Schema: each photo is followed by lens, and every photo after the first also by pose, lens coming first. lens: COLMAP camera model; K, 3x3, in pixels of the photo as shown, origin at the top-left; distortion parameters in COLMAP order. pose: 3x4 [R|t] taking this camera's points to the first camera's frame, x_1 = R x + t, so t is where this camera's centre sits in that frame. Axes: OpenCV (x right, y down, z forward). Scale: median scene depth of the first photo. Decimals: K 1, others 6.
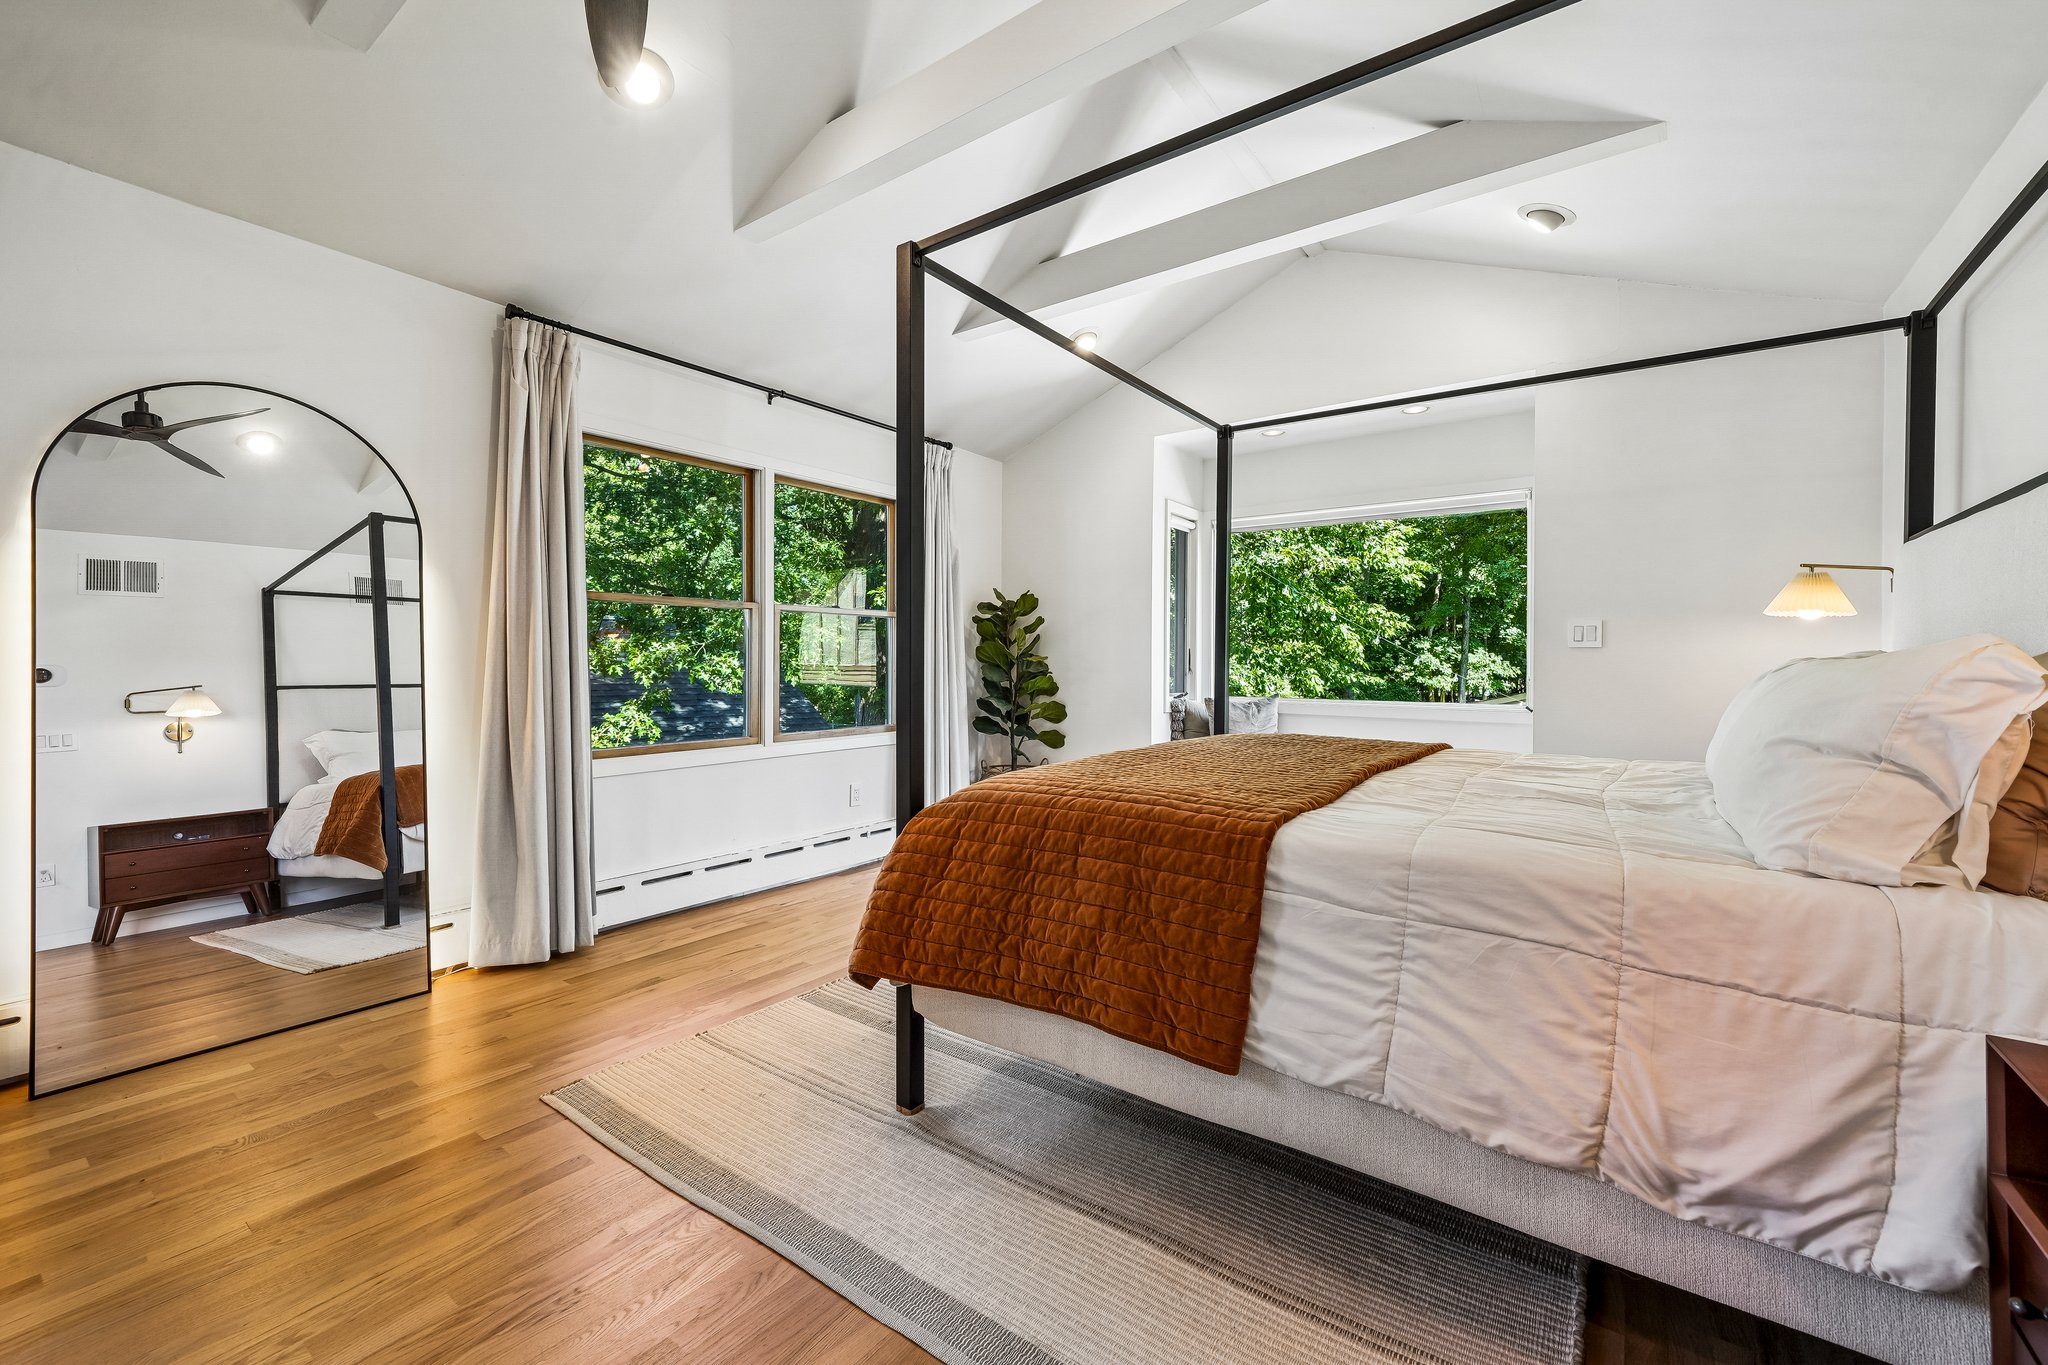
lens RADIAL K [[835.1, 0, 1024.6], [0, 835.1, 664.9], [0, 0, 1]] dist [-0.014587, 0.007043]
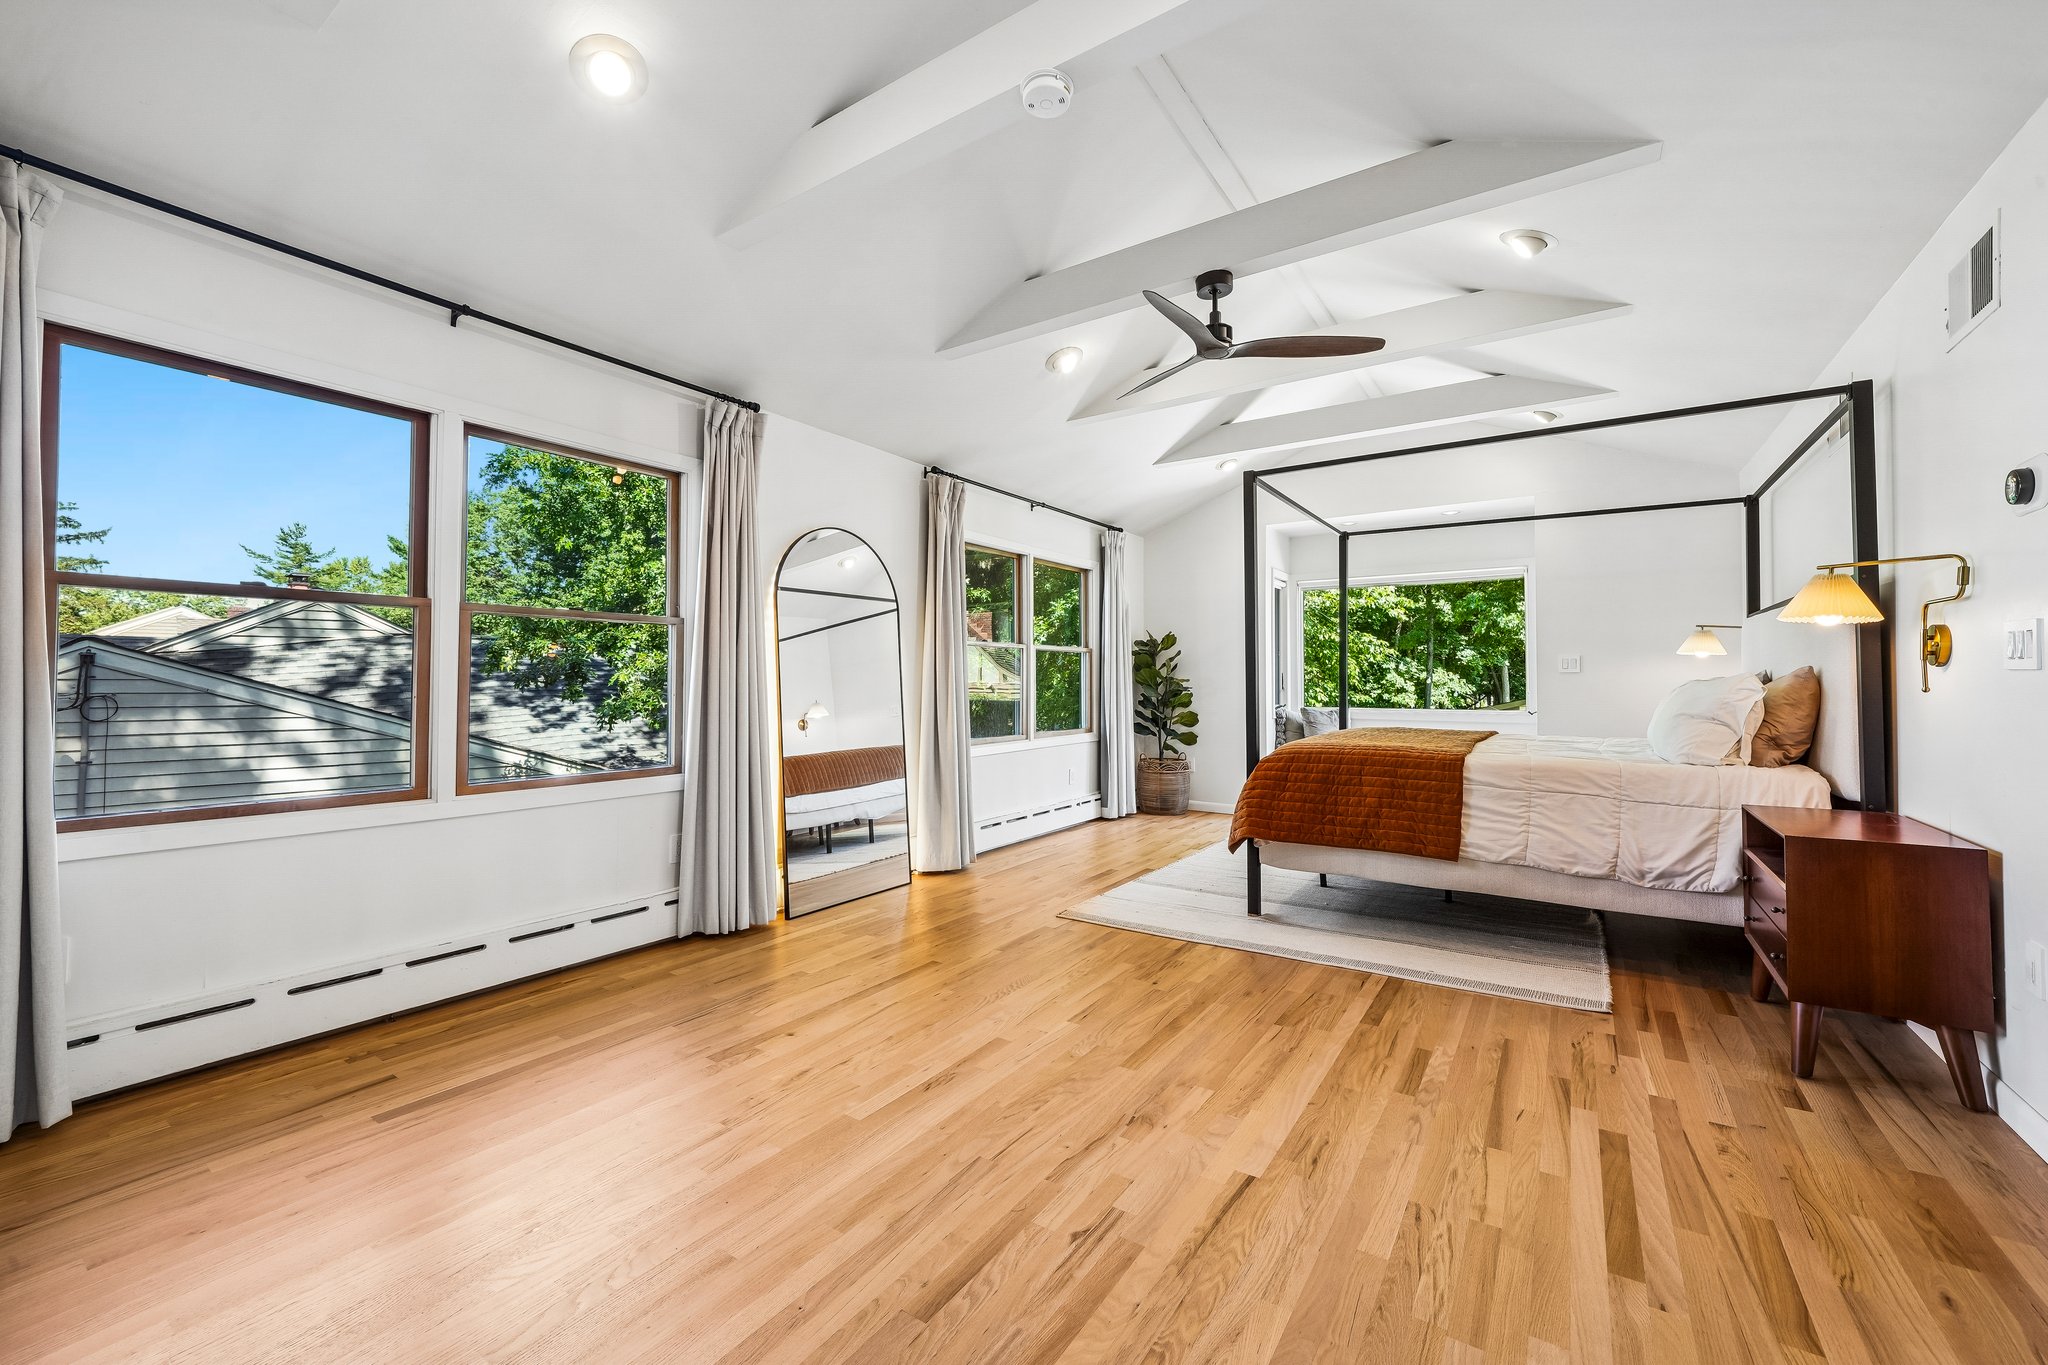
lens RADIAL K [[813.0, 0, 1025.4], [0, 813.0, 665.2], [0, 0, 1]] dist [-0.011474, 0.004257]
pose [[0.999133, -0.003752, 0.041468, -0.734718], [0.004753, 0.999699, -0.024057, -0.004439], [-0.041366, 0.024233, 0.998850, -0.861050]]
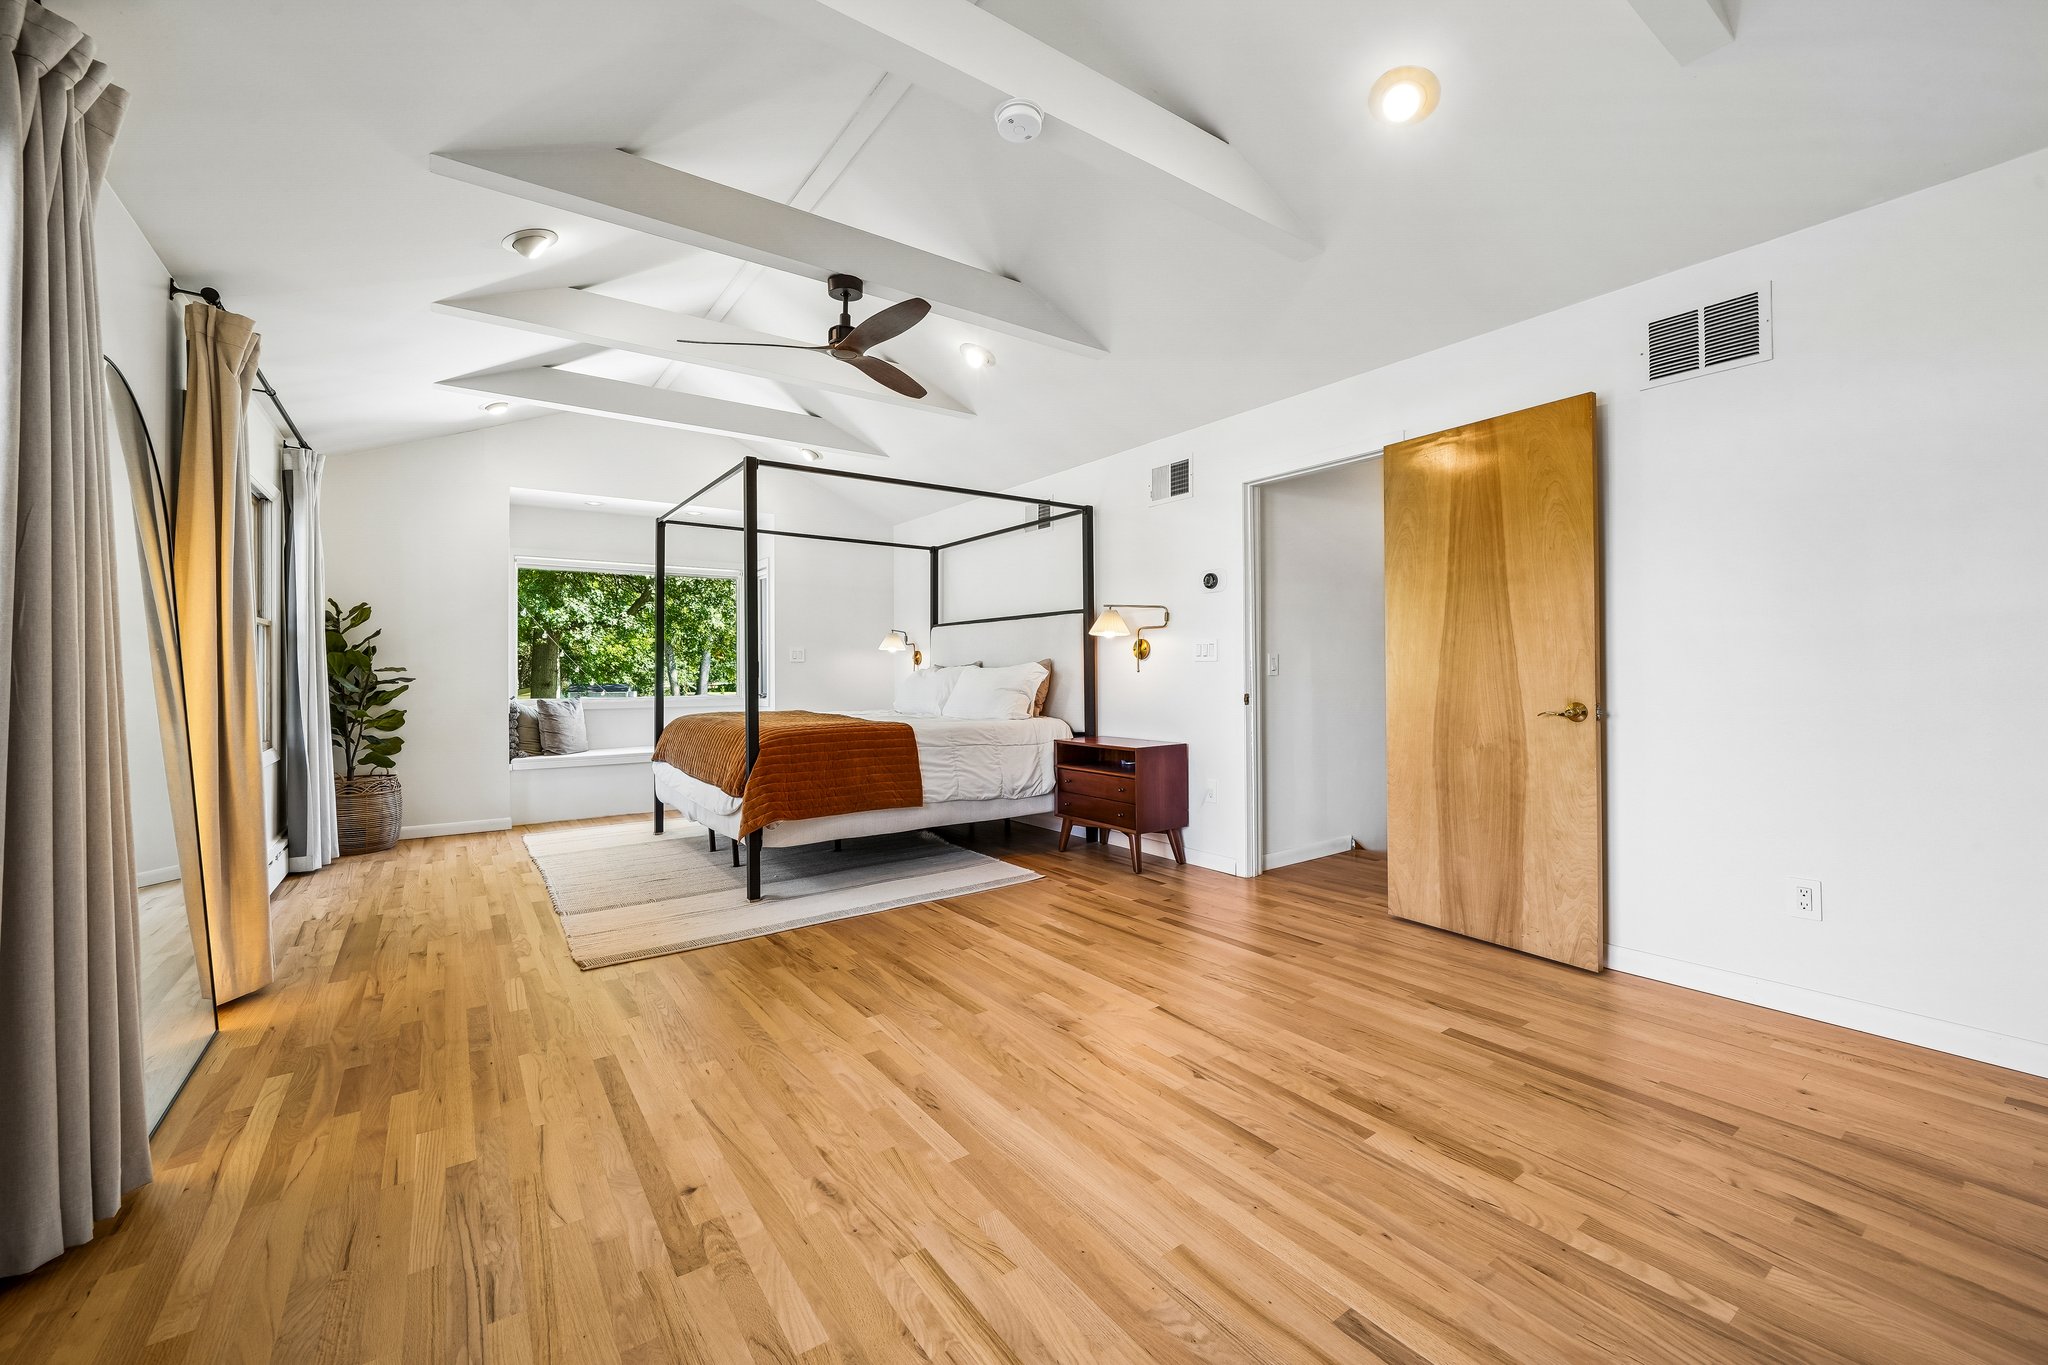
lens RADIAL K [[813.0, 0, 1025.4], [0, 813.0, 665.2], [0, 0, 1]] dist [-0.011474, 0.004257]
pose [[0.309556, -0.001181, 0.950880, -1.716998], [0.010166, 0.999946, -0.002067, -0.006321], [-0.950827, 0.010307, 0.309552, -0.192045]]
